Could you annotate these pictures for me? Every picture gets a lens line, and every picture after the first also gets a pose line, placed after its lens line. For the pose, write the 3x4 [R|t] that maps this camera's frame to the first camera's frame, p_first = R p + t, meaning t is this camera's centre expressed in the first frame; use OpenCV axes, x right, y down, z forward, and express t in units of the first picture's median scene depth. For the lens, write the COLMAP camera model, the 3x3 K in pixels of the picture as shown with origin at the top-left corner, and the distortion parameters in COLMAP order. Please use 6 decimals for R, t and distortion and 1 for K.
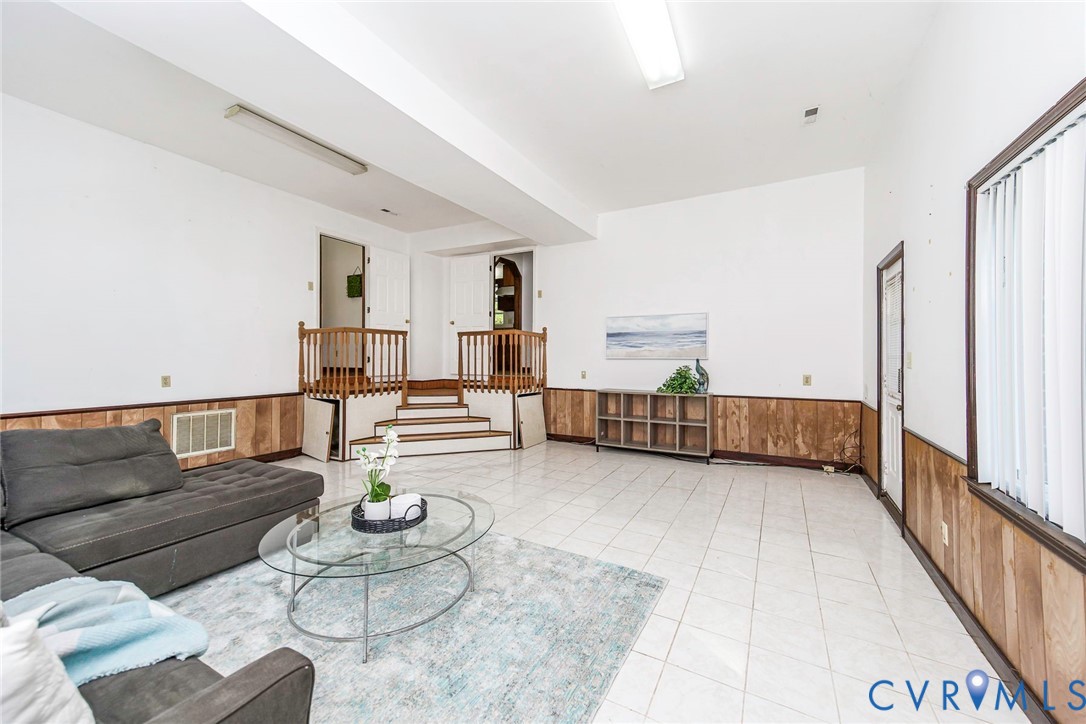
lens RADIAL K [[421.9, 0, 550.3], [0, 421.9, 350.9], [0, 0, 1]] dist [0.003694, 0.000059]
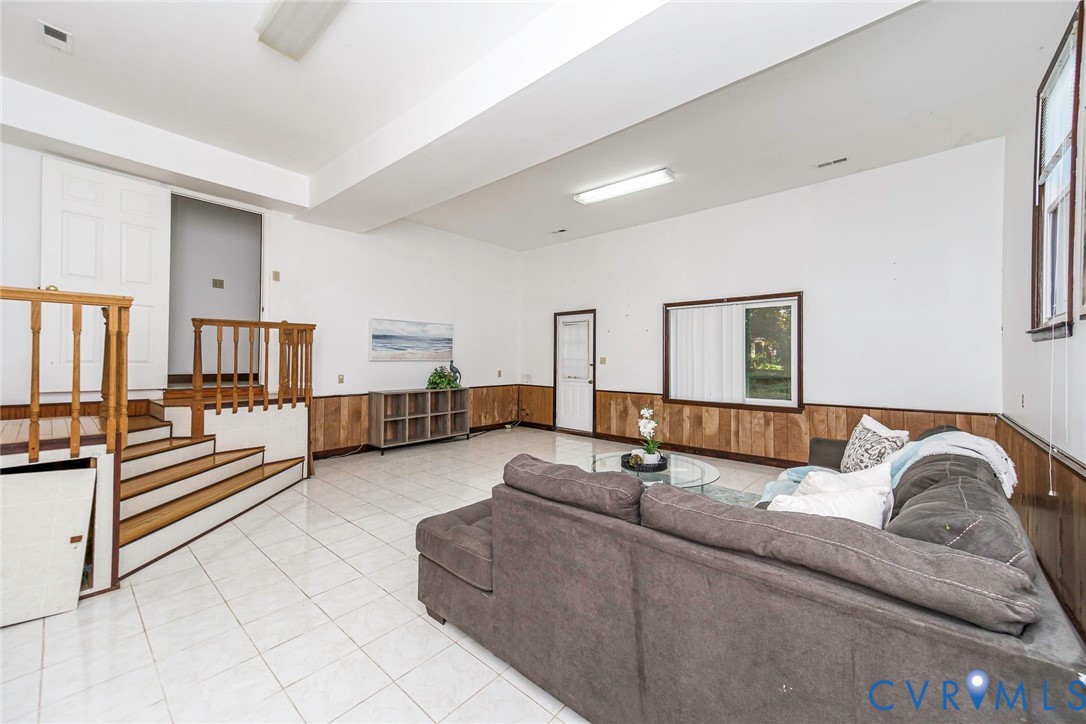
lens RADIAL K [[421.9, 0, 551.0], [0, 421.9, 360.4], [0, 0, 1]] dist [0.003694, 0.000059]
pose [[0.210854, -0.004151, 0.977509, -0.777320], [-0.014995, 0.999860, 0.007480, 0.004408], [-0.977403, -0.016235, 0.210762, 0.414887]]
